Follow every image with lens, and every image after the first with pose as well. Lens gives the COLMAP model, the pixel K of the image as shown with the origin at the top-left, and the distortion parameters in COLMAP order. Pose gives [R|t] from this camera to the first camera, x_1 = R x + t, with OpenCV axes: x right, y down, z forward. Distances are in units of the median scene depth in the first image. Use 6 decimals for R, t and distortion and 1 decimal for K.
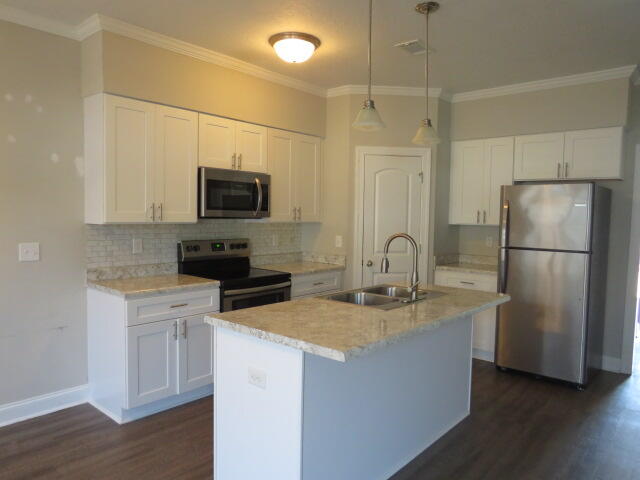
lens RADIAL K [[464.4, 0, 316.6], [0, 464.4, 238.2], [0, 0, 1]] dist [-0.036921, 0.041699]
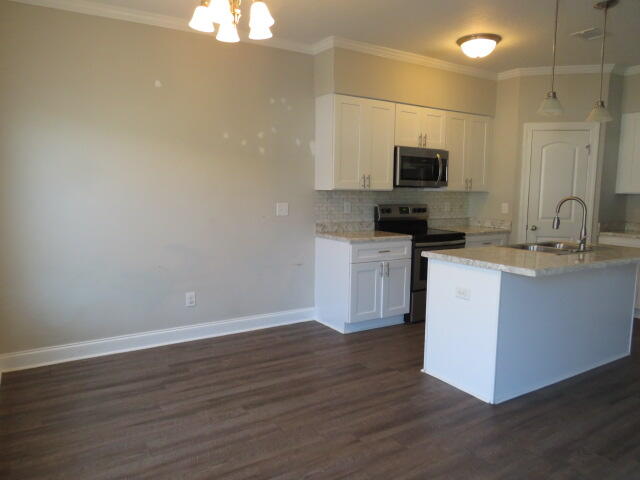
lens RADIAL K [[464.4, 0, 316.6], [0, 464.4, 238.2], [0, 0, 1]] dist [-0.036921, 0.041699]
pose [[0.957684, 0.027938, -0.286462, -0.094072], [-0.013064, 0.998471, 0.053704, 0.034894], [0.287524, -0.047689, 0.956585, -0.305278]]
